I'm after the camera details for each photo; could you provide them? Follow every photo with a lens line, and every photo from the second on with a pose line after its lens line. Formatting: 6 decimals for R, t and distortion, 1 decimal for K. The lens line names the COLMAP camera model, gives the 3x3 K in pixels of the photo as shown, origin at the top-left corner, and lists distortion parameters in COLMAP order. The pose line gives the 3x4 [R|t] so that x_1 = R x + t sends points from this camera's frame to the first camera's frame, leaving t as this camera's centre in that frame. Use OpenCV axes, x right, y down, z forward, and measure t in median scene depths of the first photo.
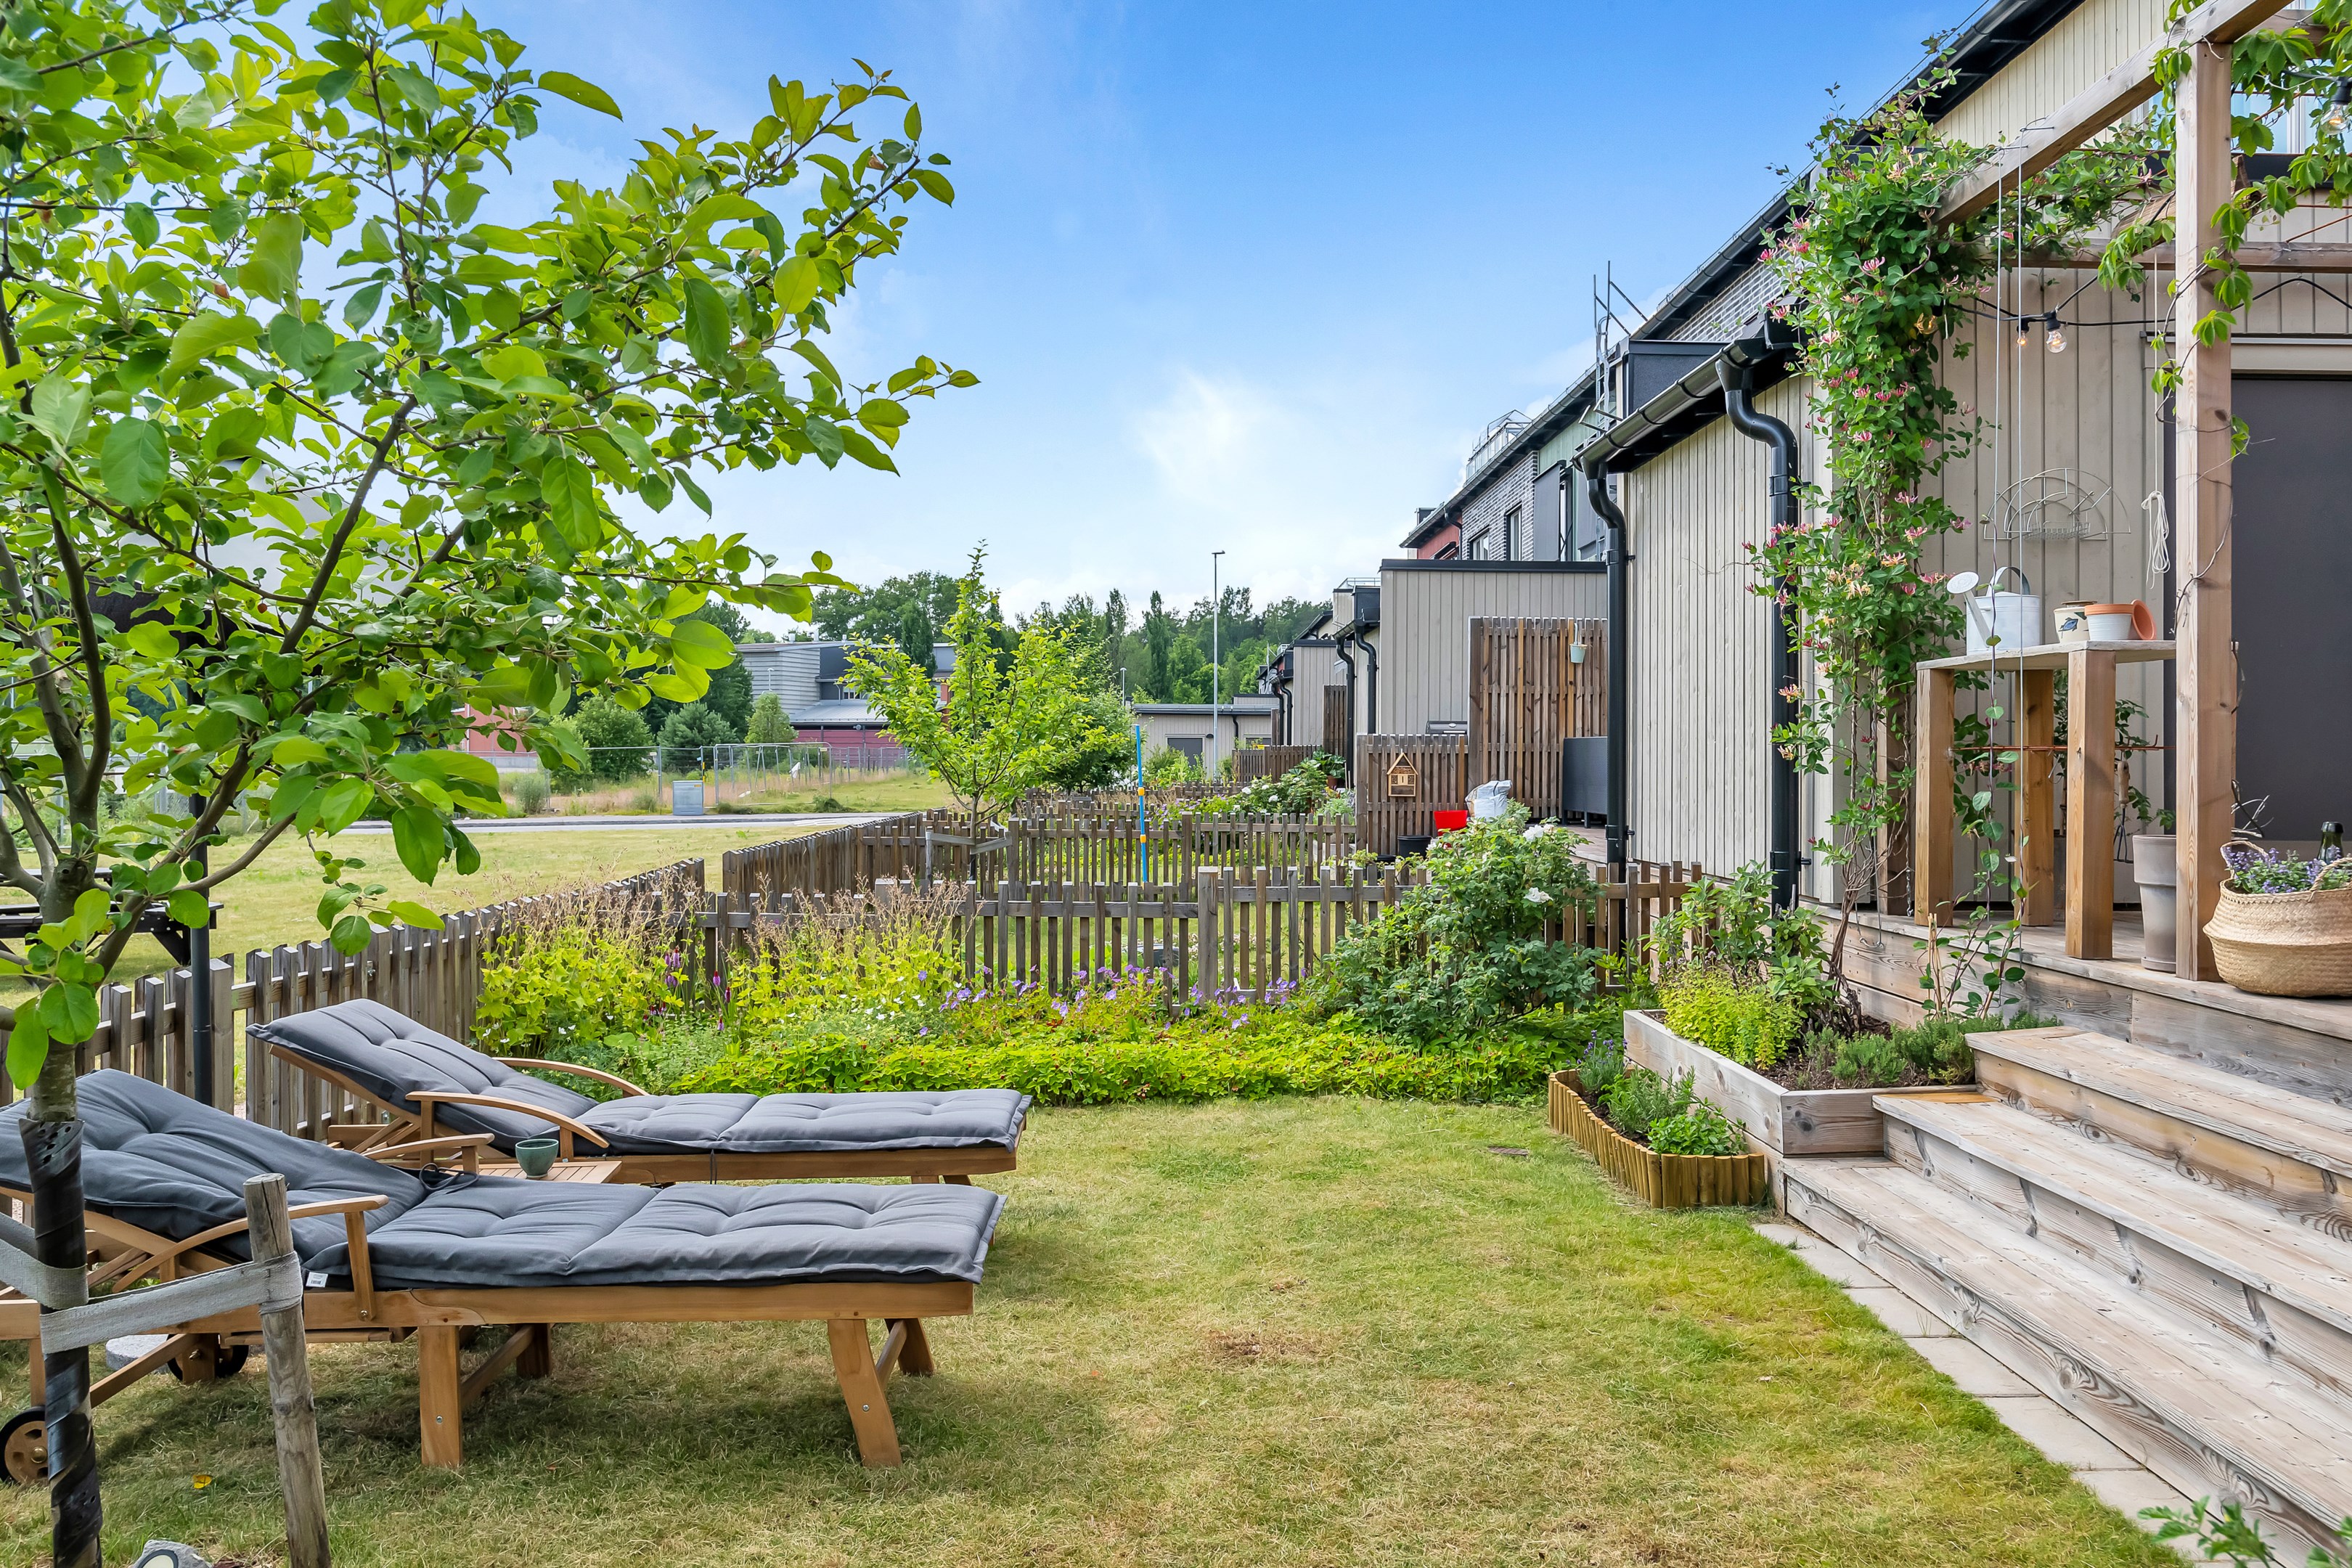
lens RADIAL K [[1794.9, 0, 1184.9], [0, 1794.9, 776.5], [0, 0, 1]] dist [0.002102, 0.001886]
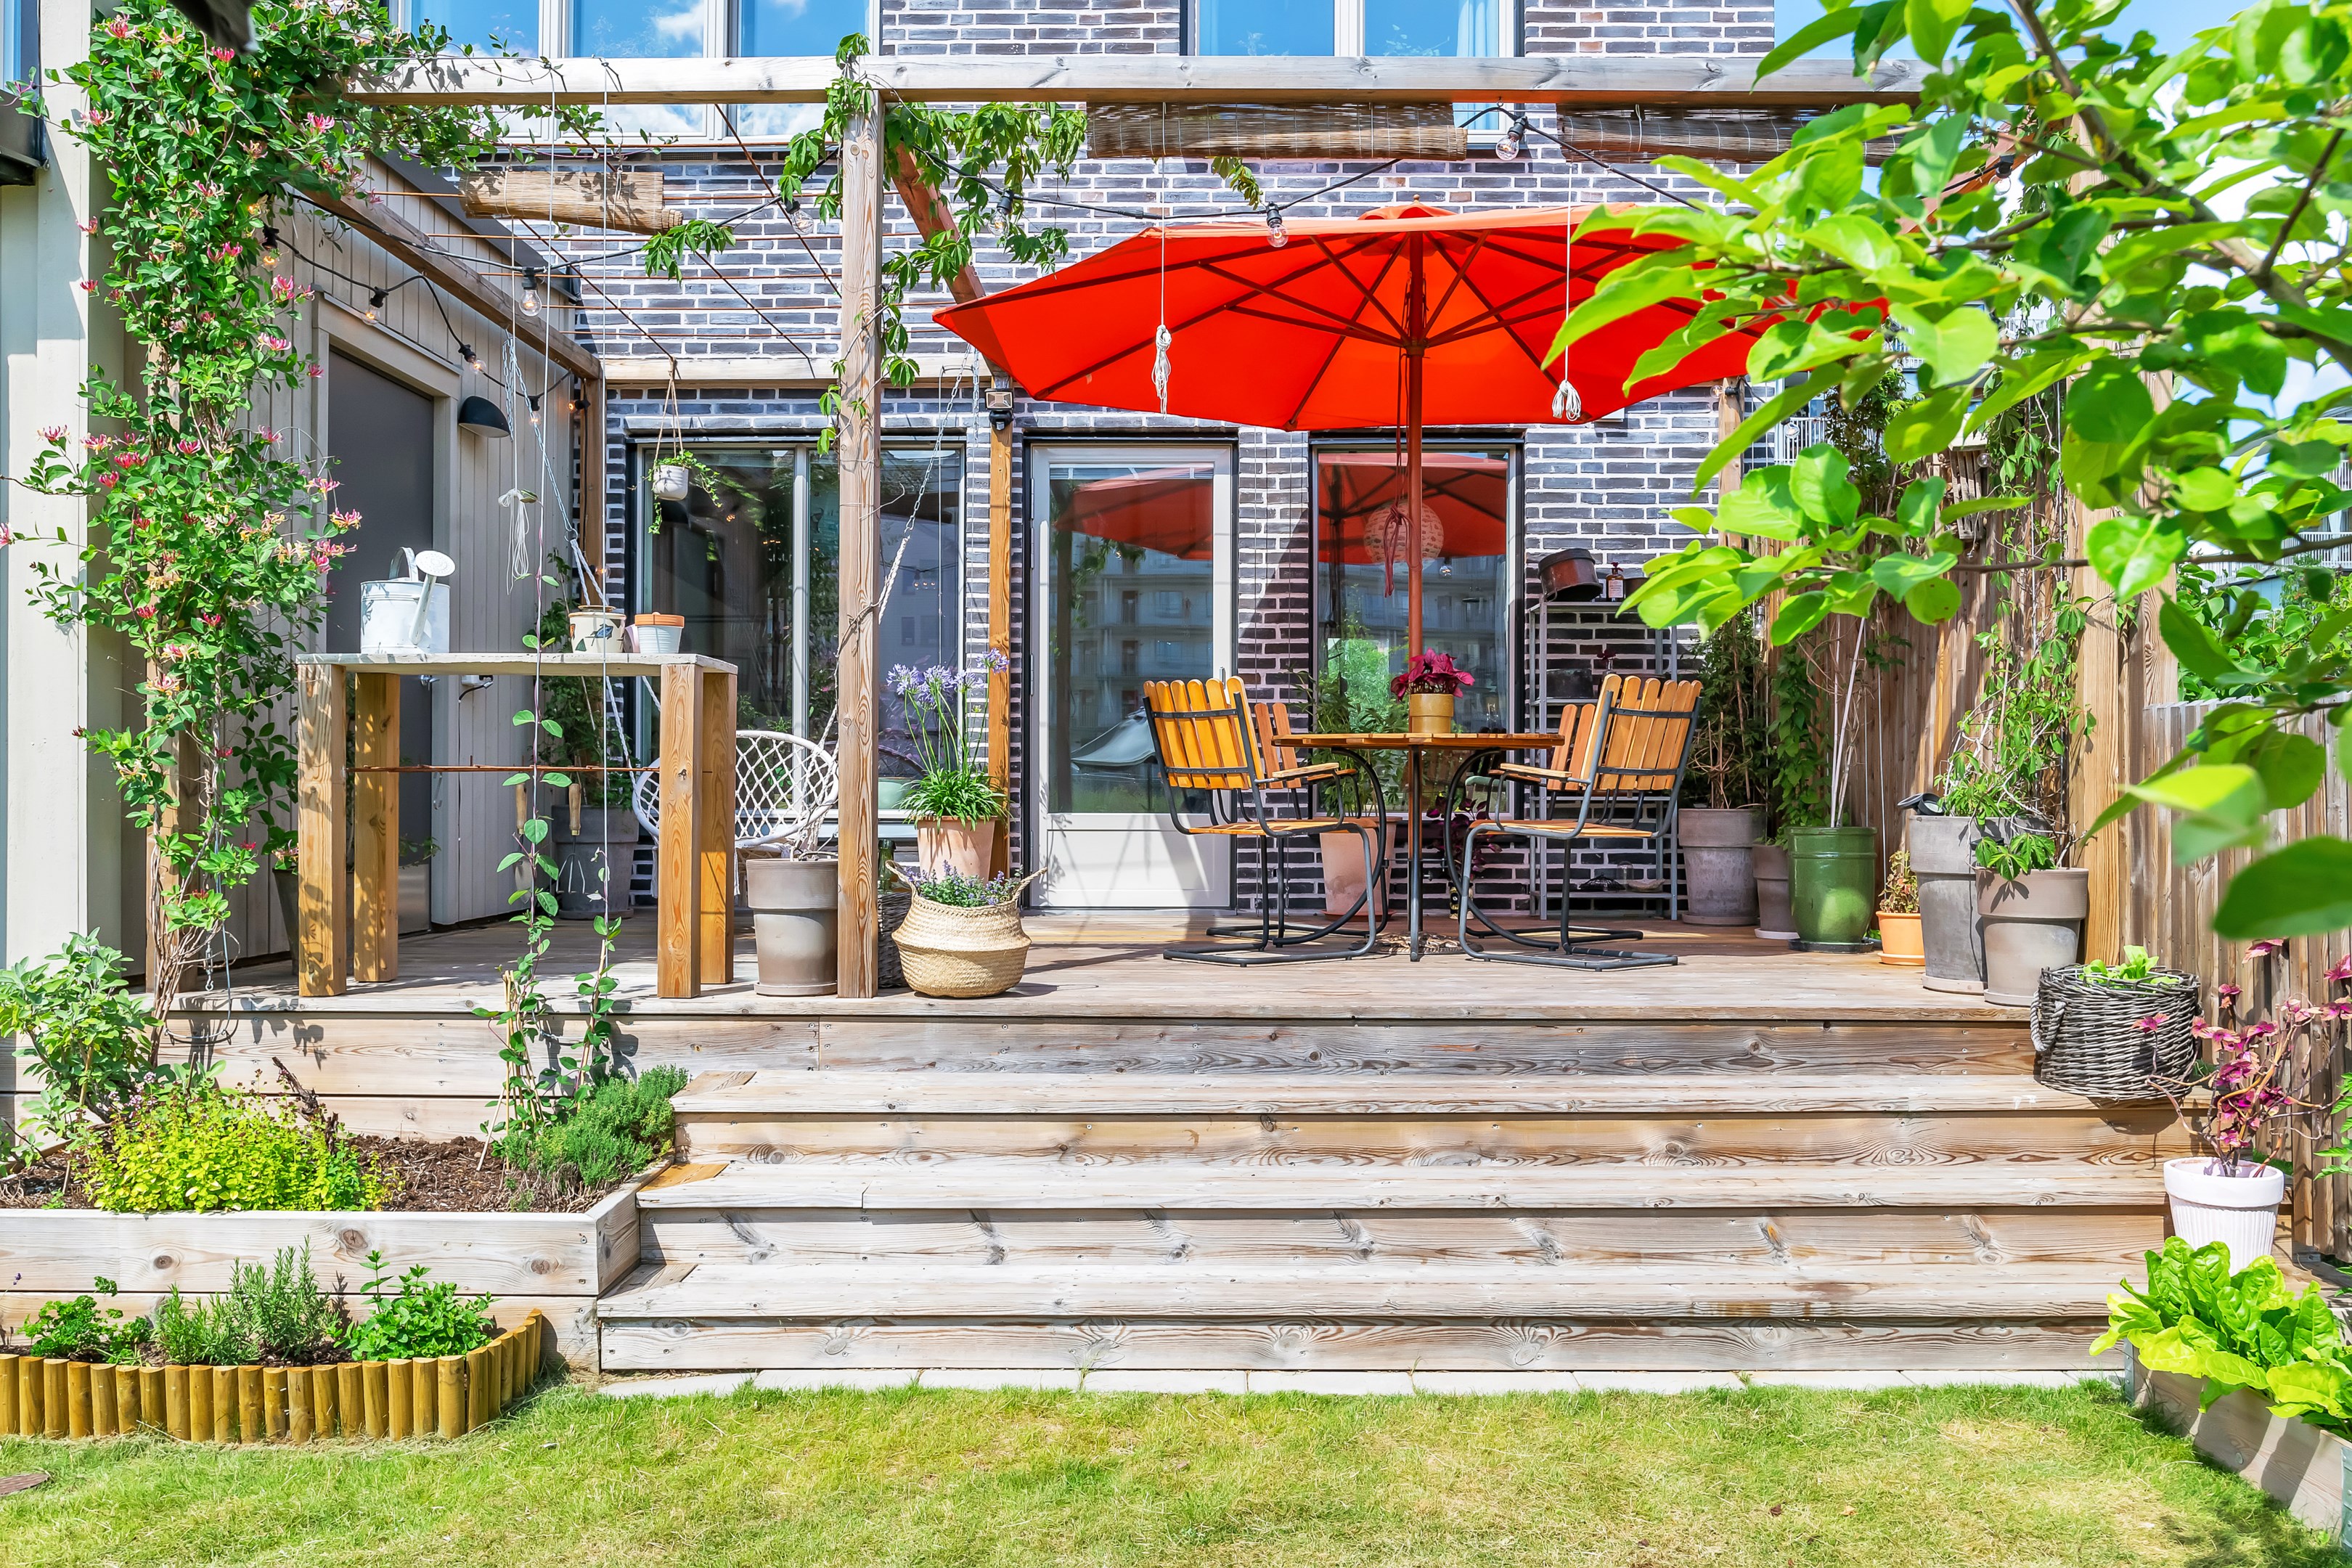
lens RADIAL K [[1800.6, 0, 1172.1], [0, 1800.6, 776.9], [0, 0, 1]] dist [-0.031852, 0.008162]
pose [[0.038859, 0.002481, 0.999242, -0.468481], [0.015800, 0.999870, -0.003097, -0.005605], [-0.999120, 0.015909, 0.038815, 0.794481]]
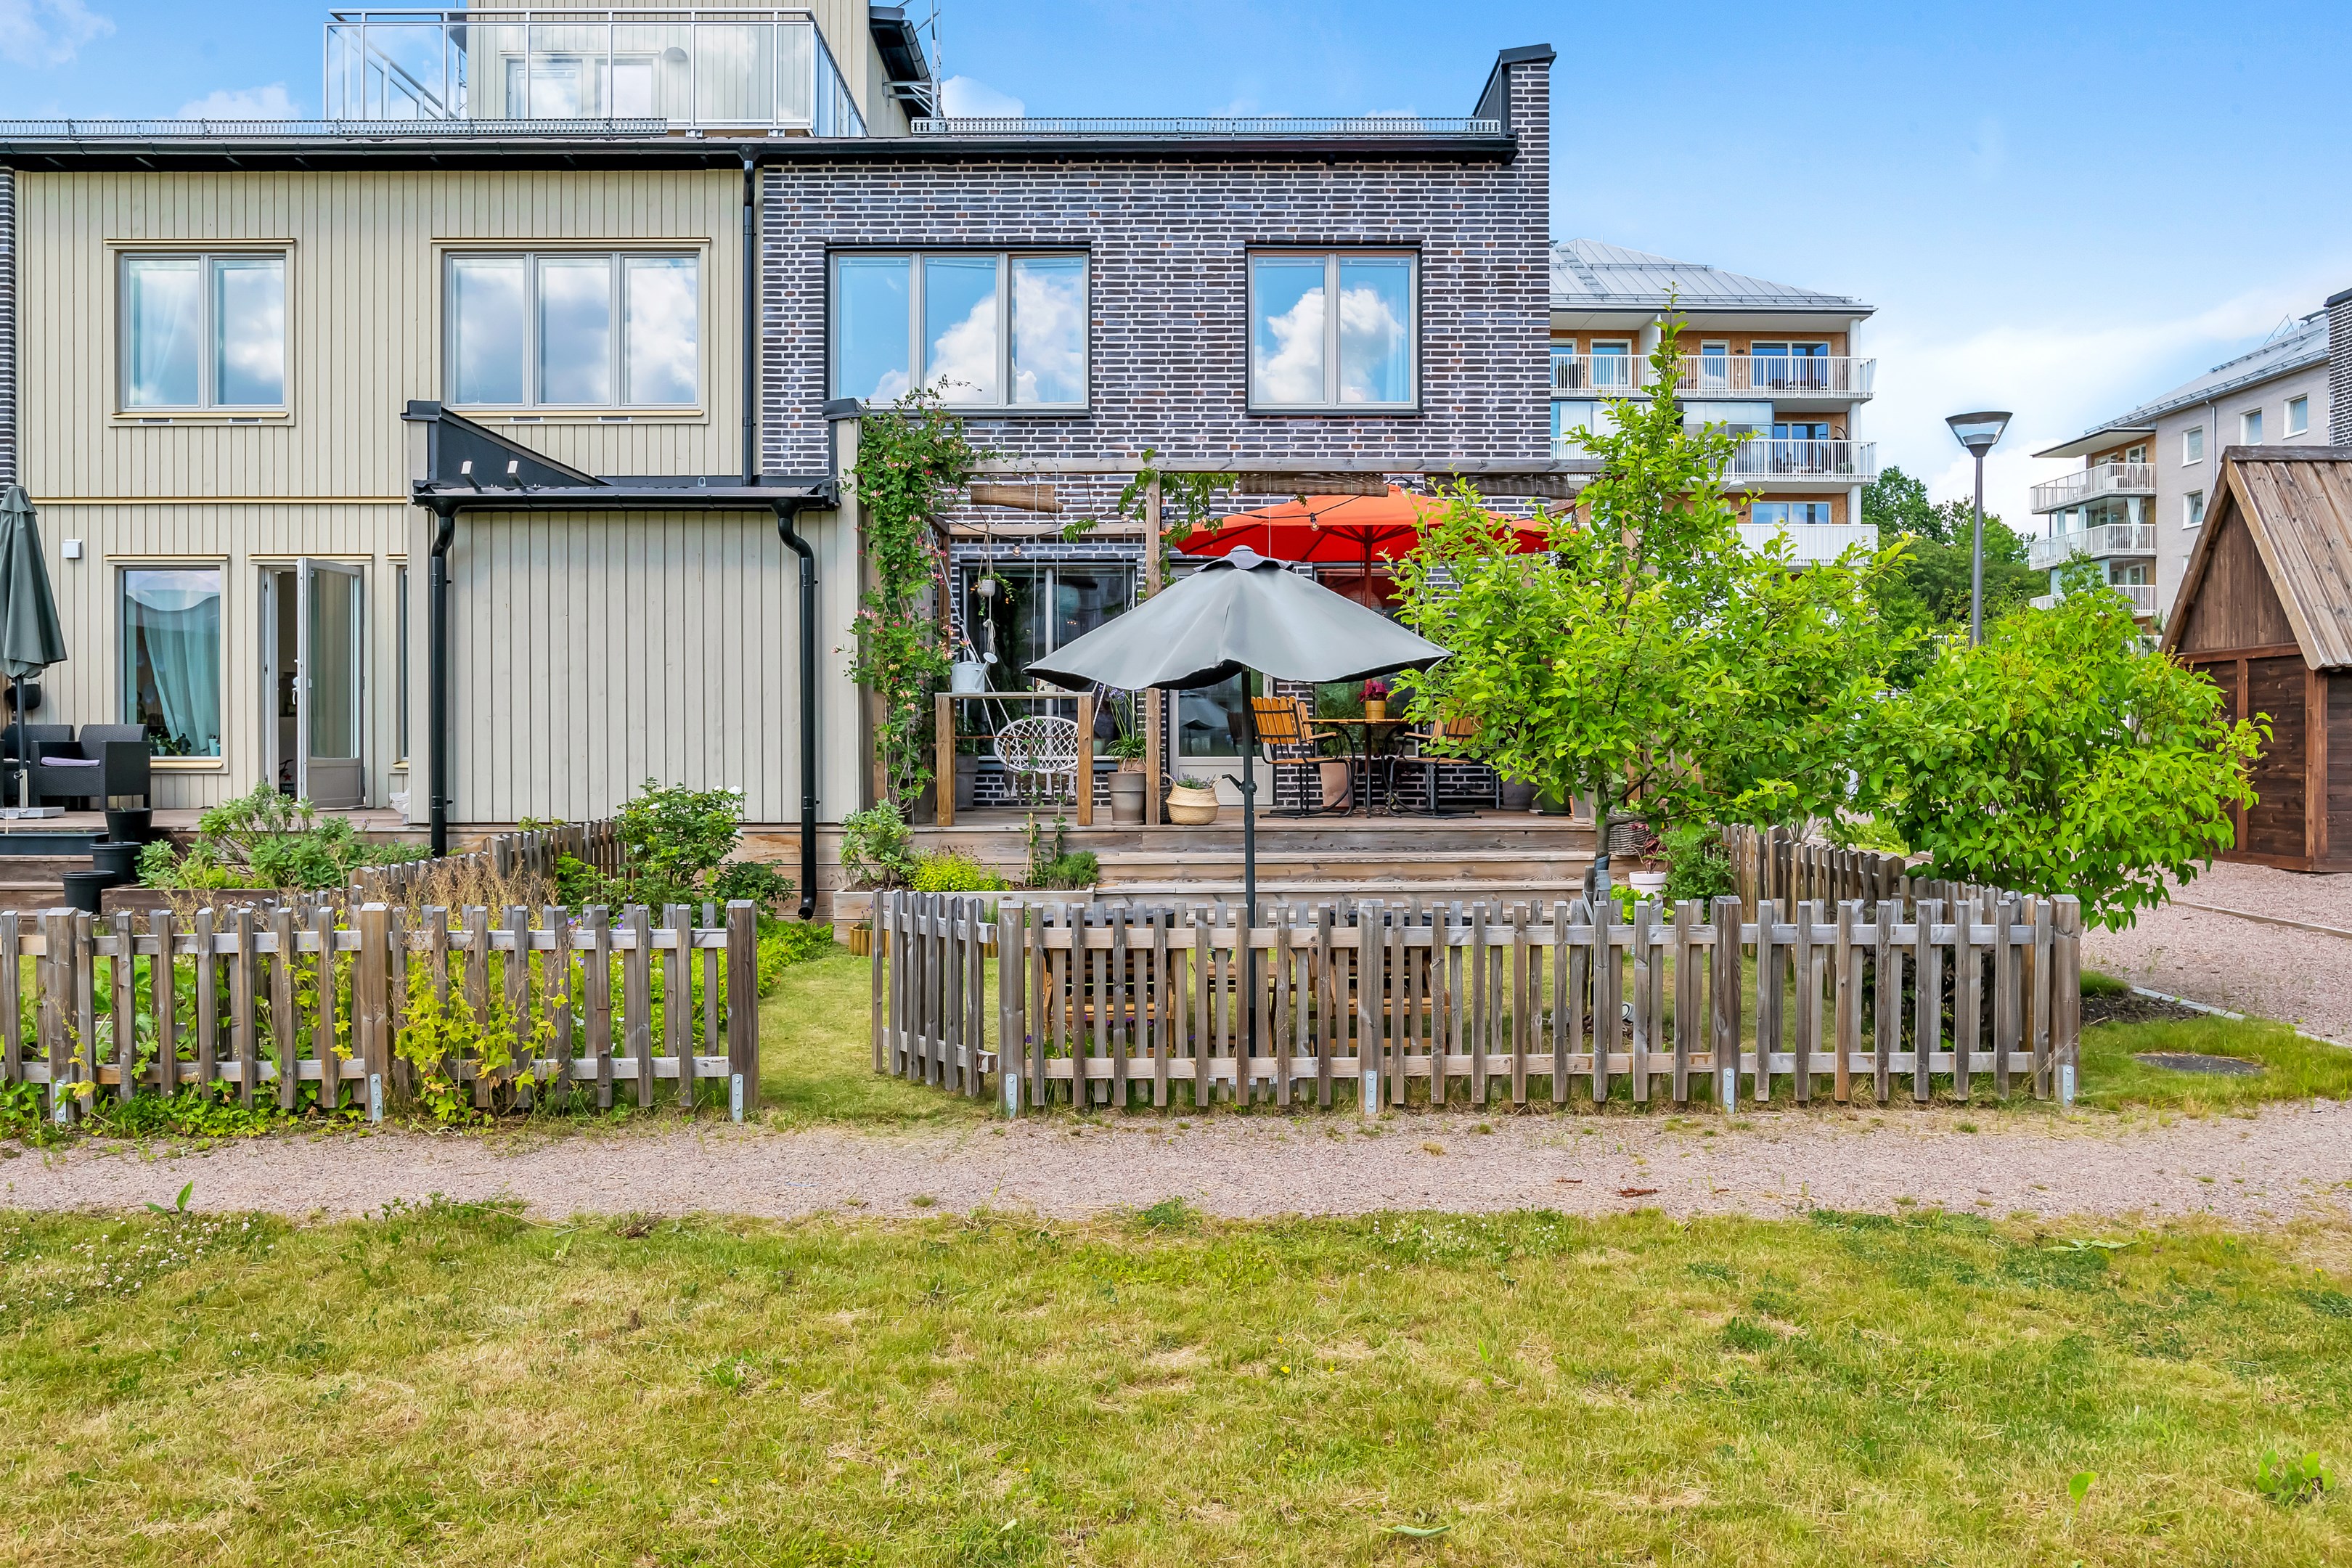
lens RADIAL K [[1666.7, 0, 1175.8], [0, 1666.7, 747.2], [0, 0, 1]] dist [-0.021348, -0.001934]
pose [[0.014486, -0.006838, 0.999872, -1.905583], [0.020164, 0.999775, 0.006546, -0.015653], [-0.999692, 0.020067, 0.014621, 0.945985]]
